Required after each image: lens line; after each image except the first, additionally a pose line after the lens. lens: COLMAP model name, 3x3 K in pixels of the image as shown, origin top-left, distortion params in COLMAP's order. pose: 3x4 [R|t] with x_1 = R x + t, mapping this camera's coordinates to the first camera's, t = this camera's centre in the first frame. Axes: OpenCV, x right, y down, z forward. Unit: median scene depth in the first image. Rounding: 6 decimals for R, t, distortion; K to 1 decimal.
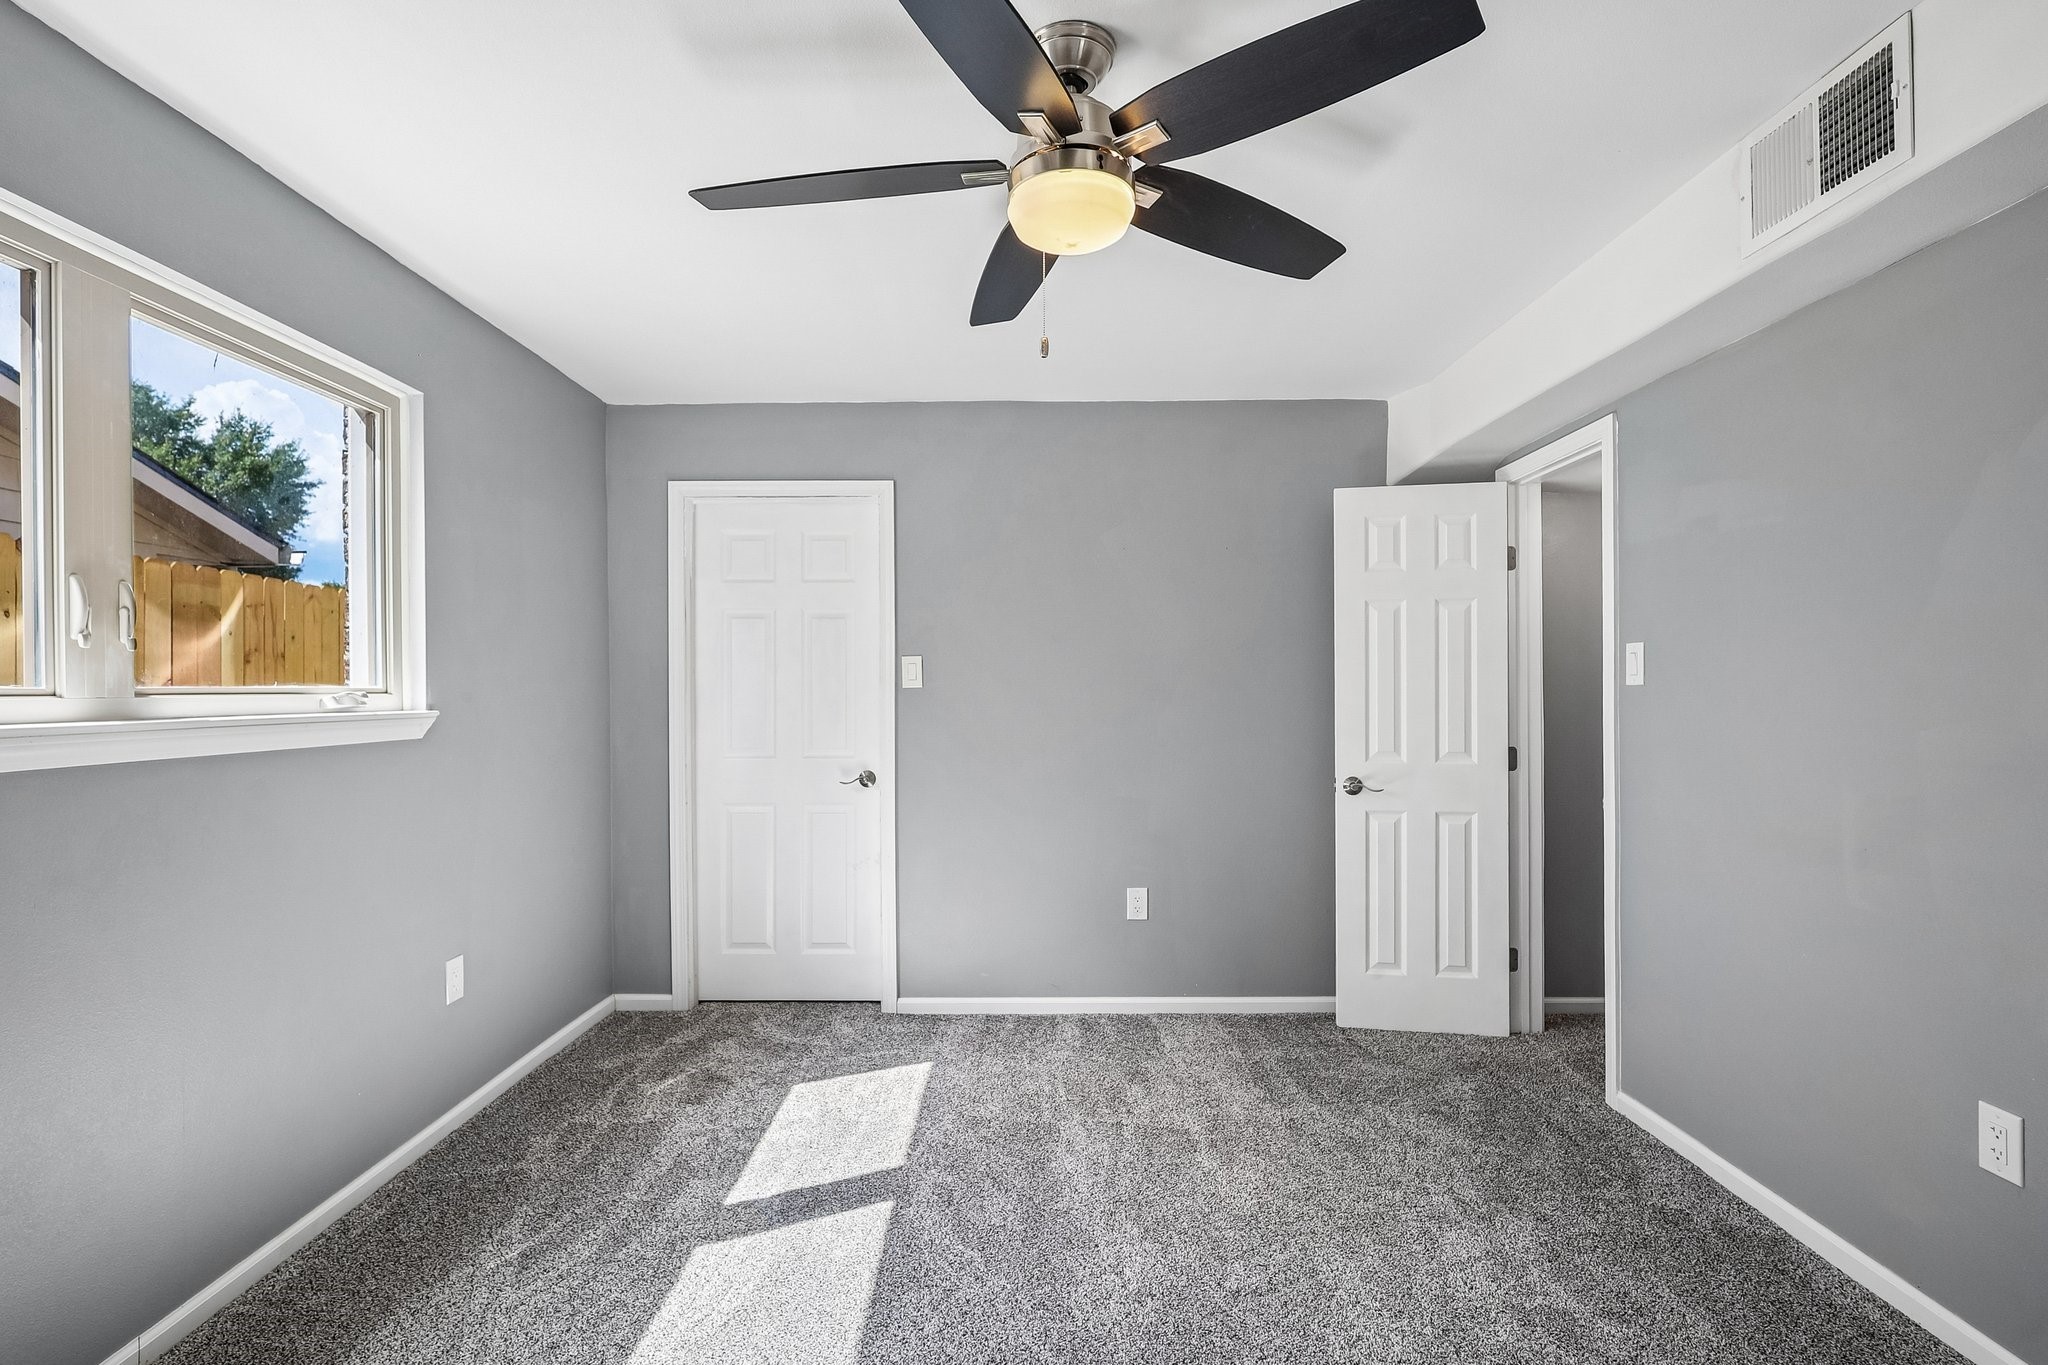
lens RADIAL K [[972.2, 0, 1024.0], [0, 972.2, 682.5], [0, 0, 1]] dist [-0.002277, 0.000784]
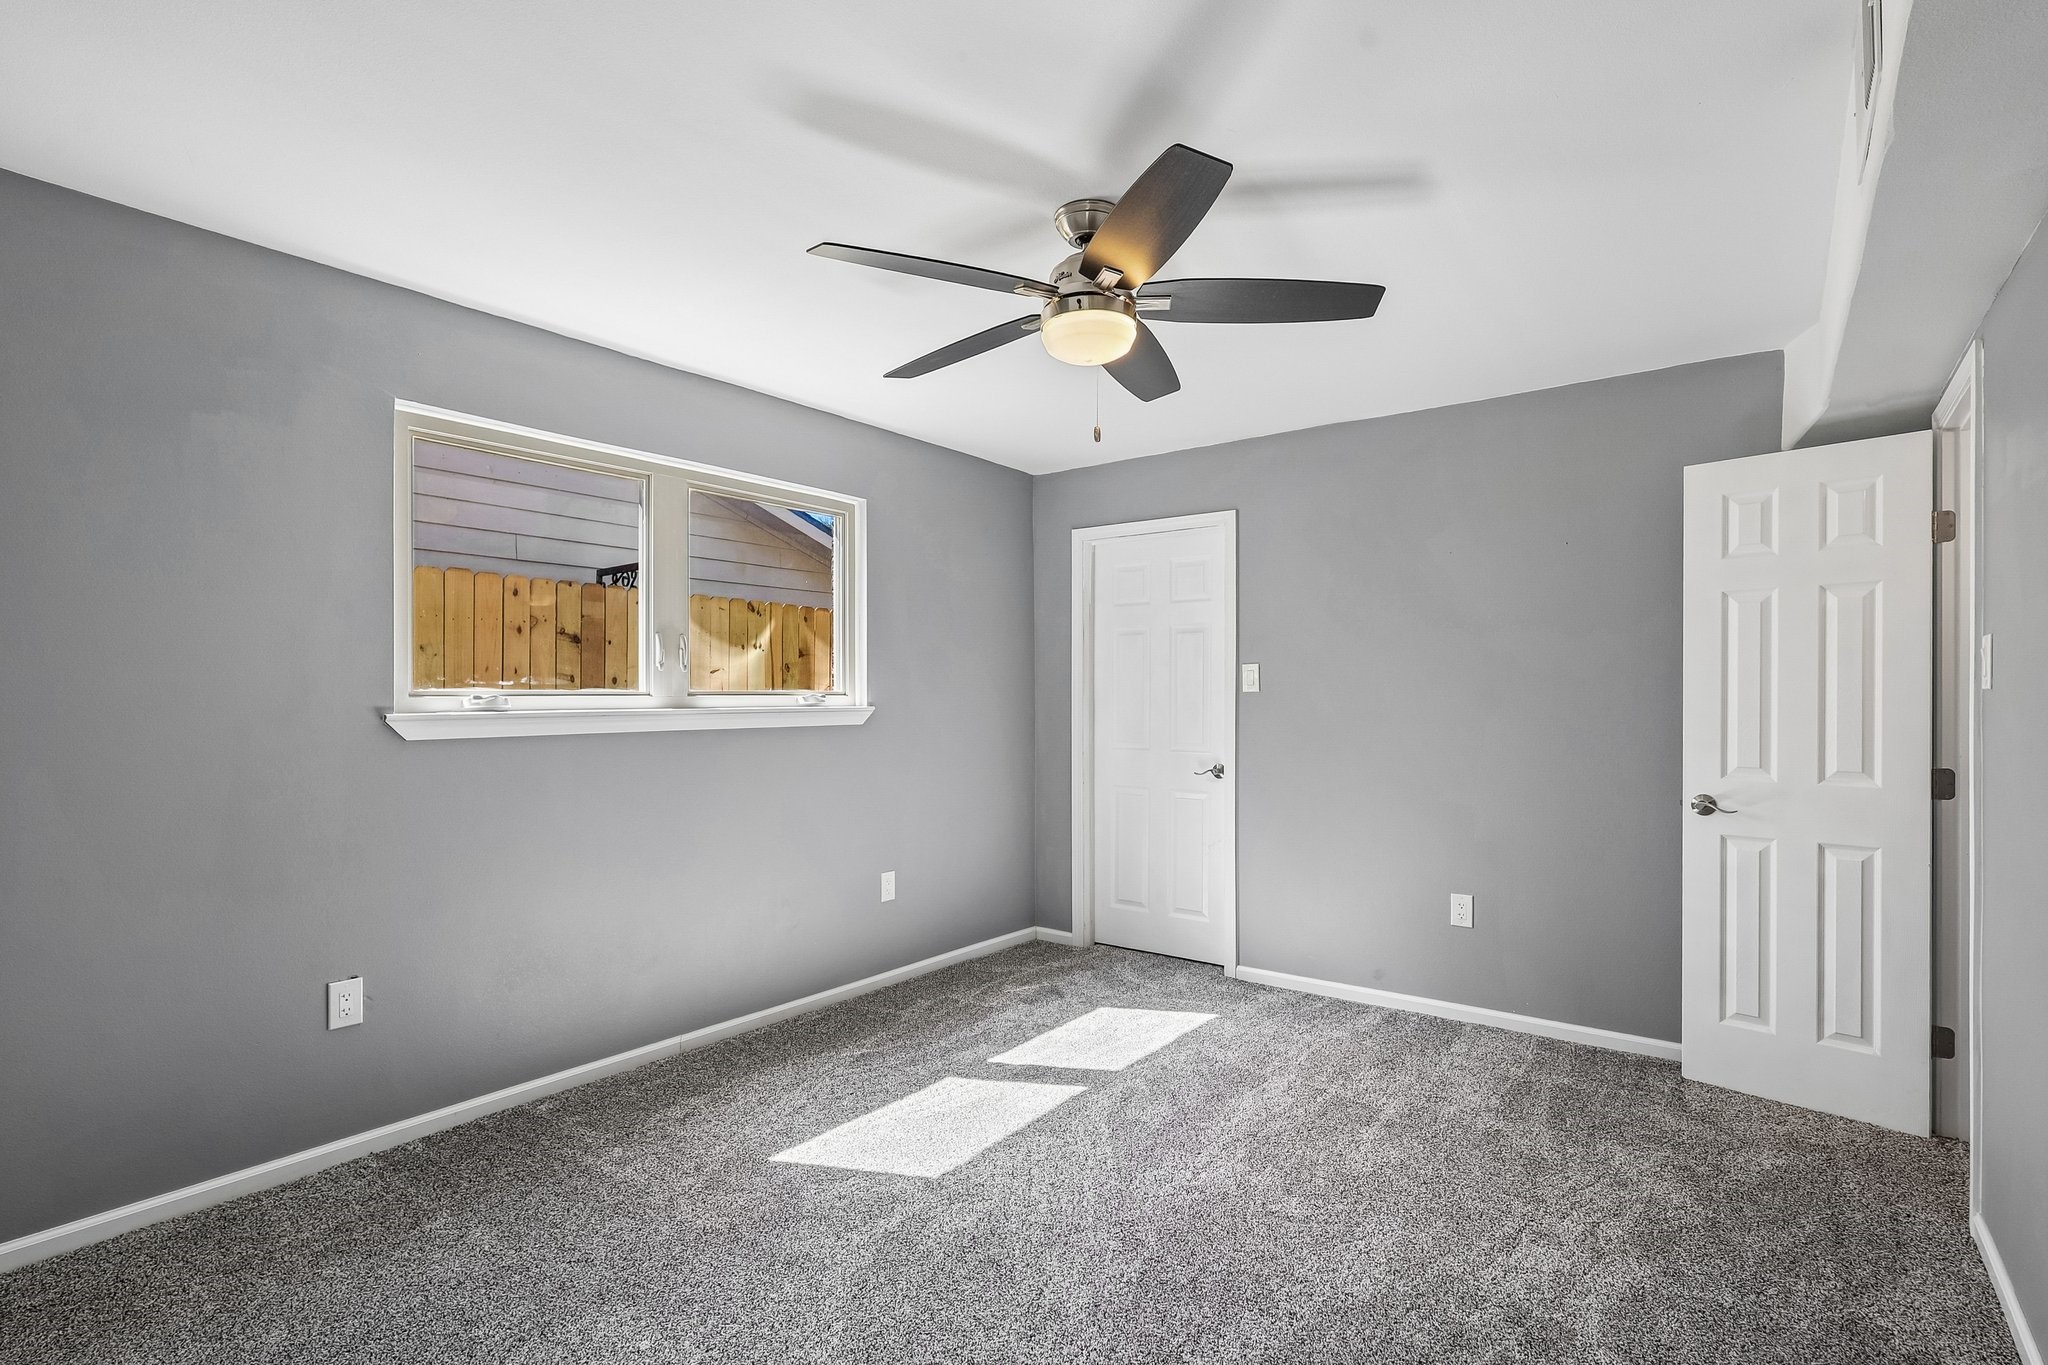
lens RADIAL K [[950.7, 0, 1016.6], [0, 950.7, 678.4], [0, 0, 1]] dist [0.000141, 0.001125]
pose [[0.807352, -0.007399, -0.590023, 0.353927], [0.002142, 0.999952, -0.009608, -0.000358], [0.590066, 0.006493, 0.807329, -0.055432]]
